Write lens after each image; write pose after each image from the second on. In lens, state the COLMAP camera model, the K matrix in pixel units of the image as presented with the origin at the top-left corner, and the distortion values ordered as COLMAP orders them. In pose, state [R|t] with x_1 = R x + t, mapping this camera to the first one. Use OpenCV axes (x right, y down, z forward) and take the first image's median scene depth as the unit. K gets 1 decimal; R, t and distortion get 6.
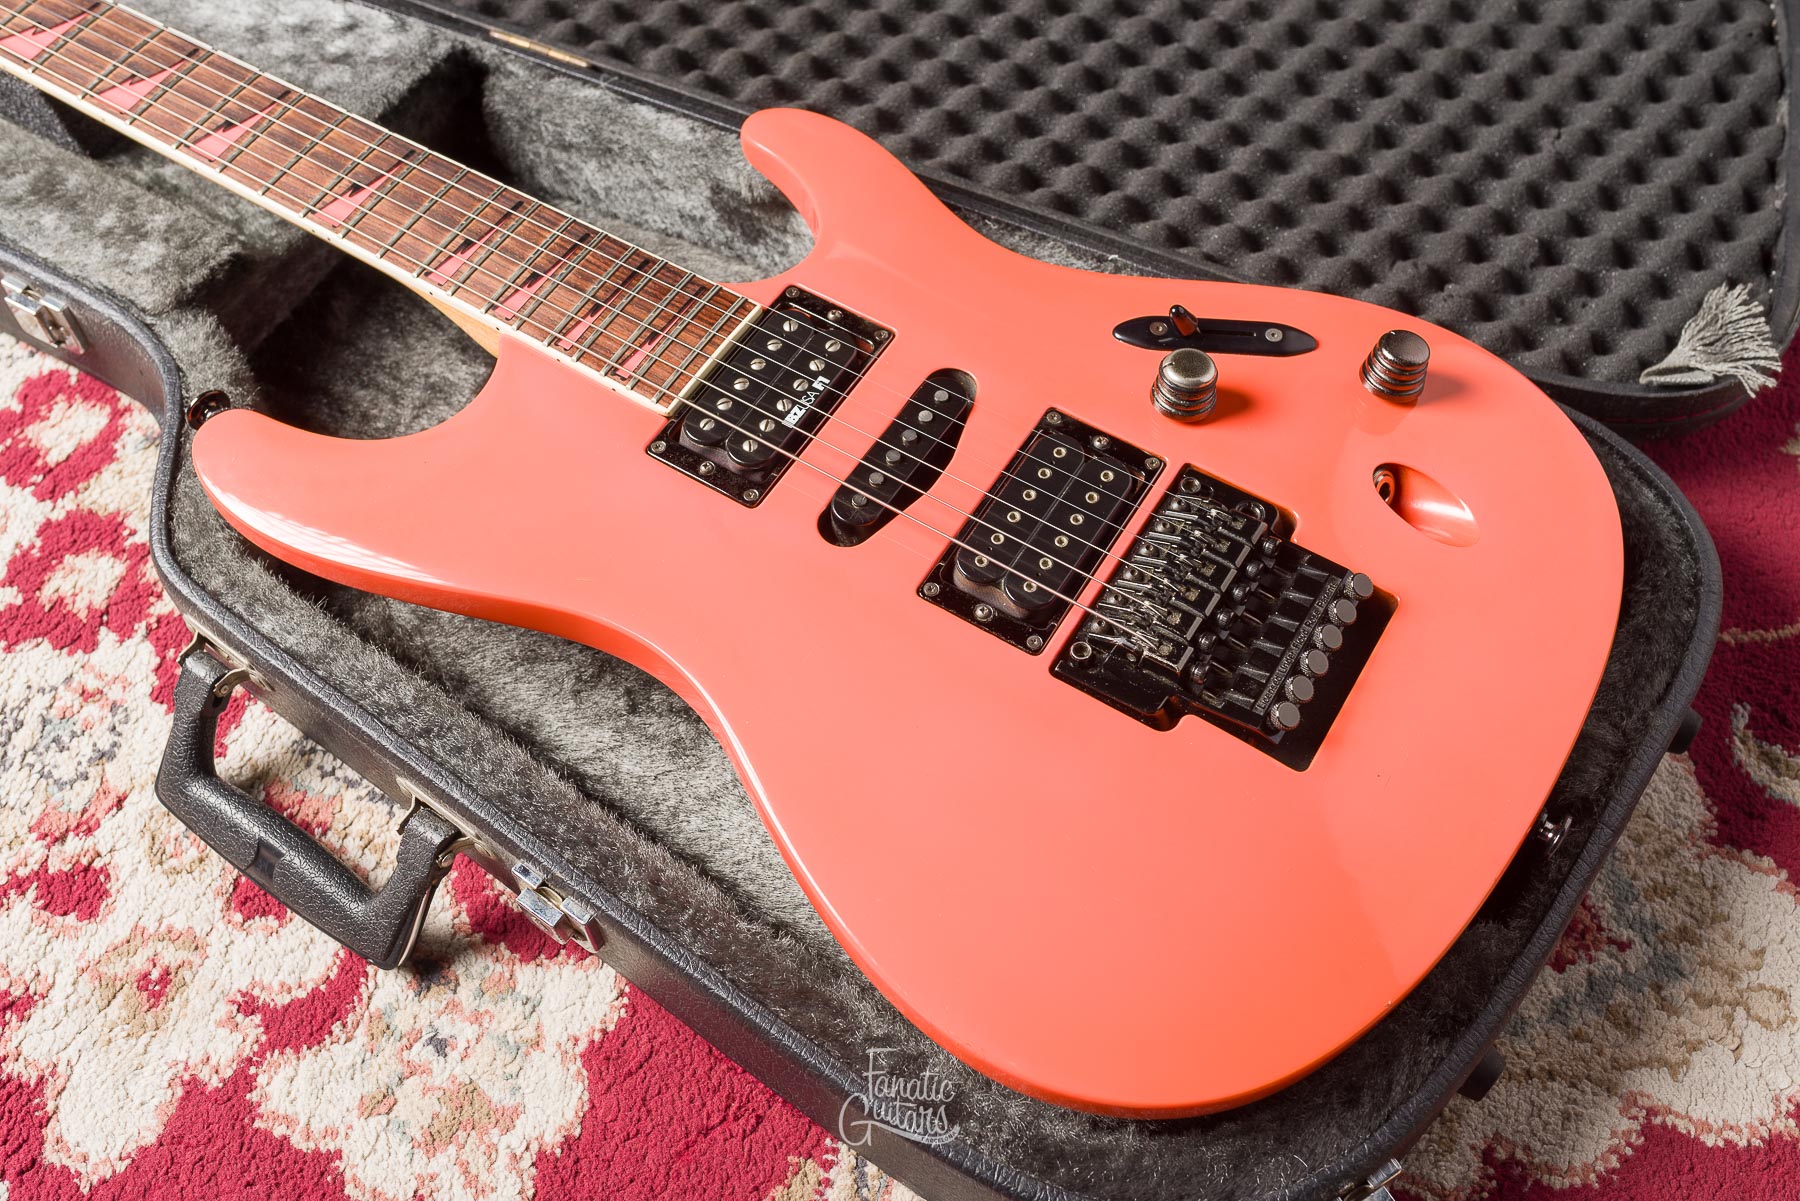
lens RADIAL K [[1736.7, 0, 900.0], [0, 1736.7, 600.5], [0, 0, 1]] dist [0.000984, -0.005449]
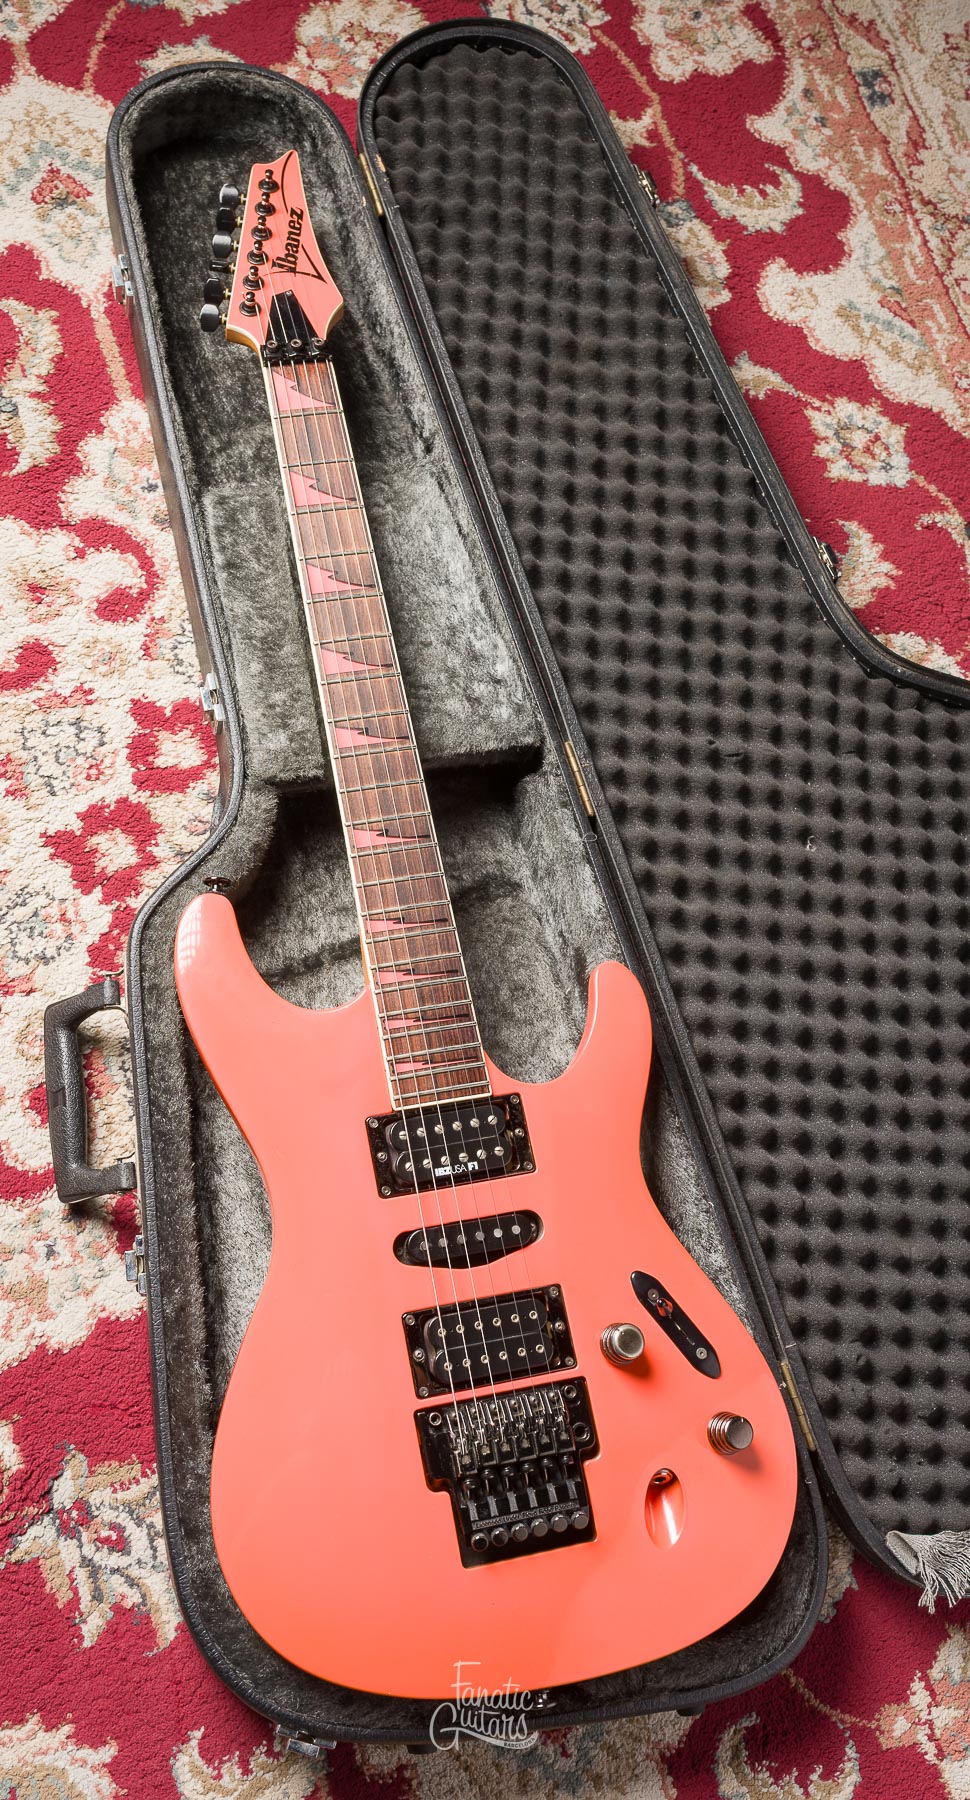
lens RADIAL K [[1723.8, 0, 422.8], [0, 1723.8, 898.5], [0, 0, 1]] dist [-0.000405, -0.005755]
pose [[0.671370, 0.732412, -0.113289, -0.075241], [-0.697967, 0.676247, 0.235652, -0.618882], [0.249206, -0.079137, 0.965212, -0.517241]]
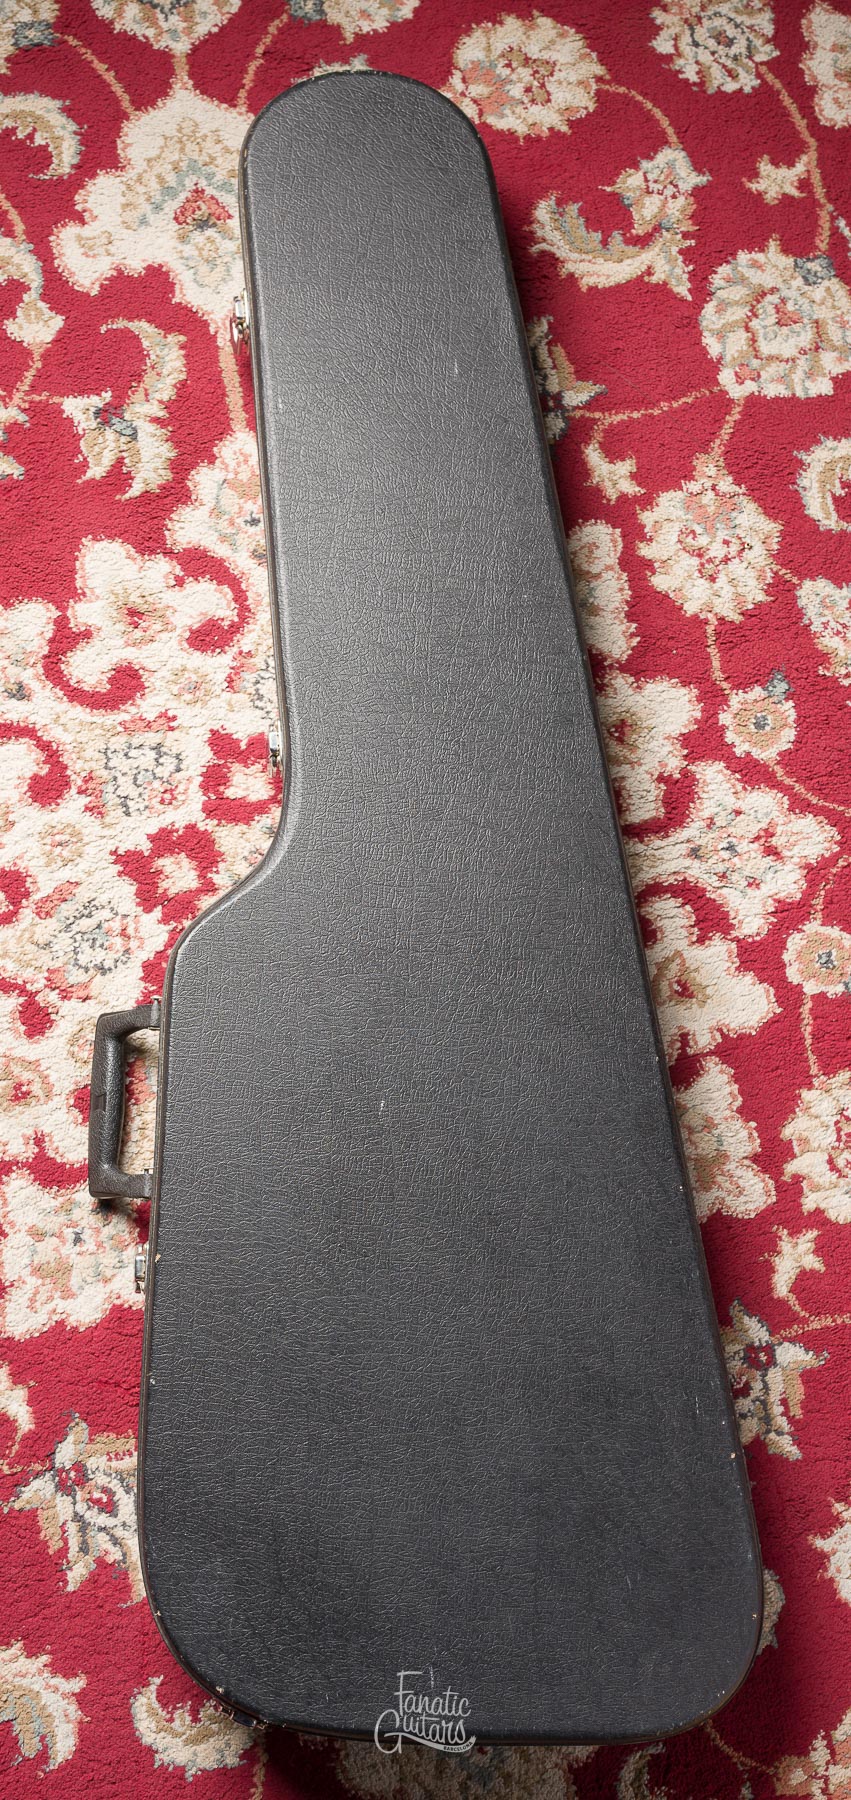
lens RADIAL K [[1925.5, 0, 393.5], [0, 1925.5, 902.5], [0, 0, 1]] dist [-0.001137, -0.003538]
pose [[0.567766, 0.814135, -0.121765, -0.105646], [-0.739178, 0.569314, 0.359857, -0.935177], [0.362295, -0.114308, 0.925028, -0.763127]]
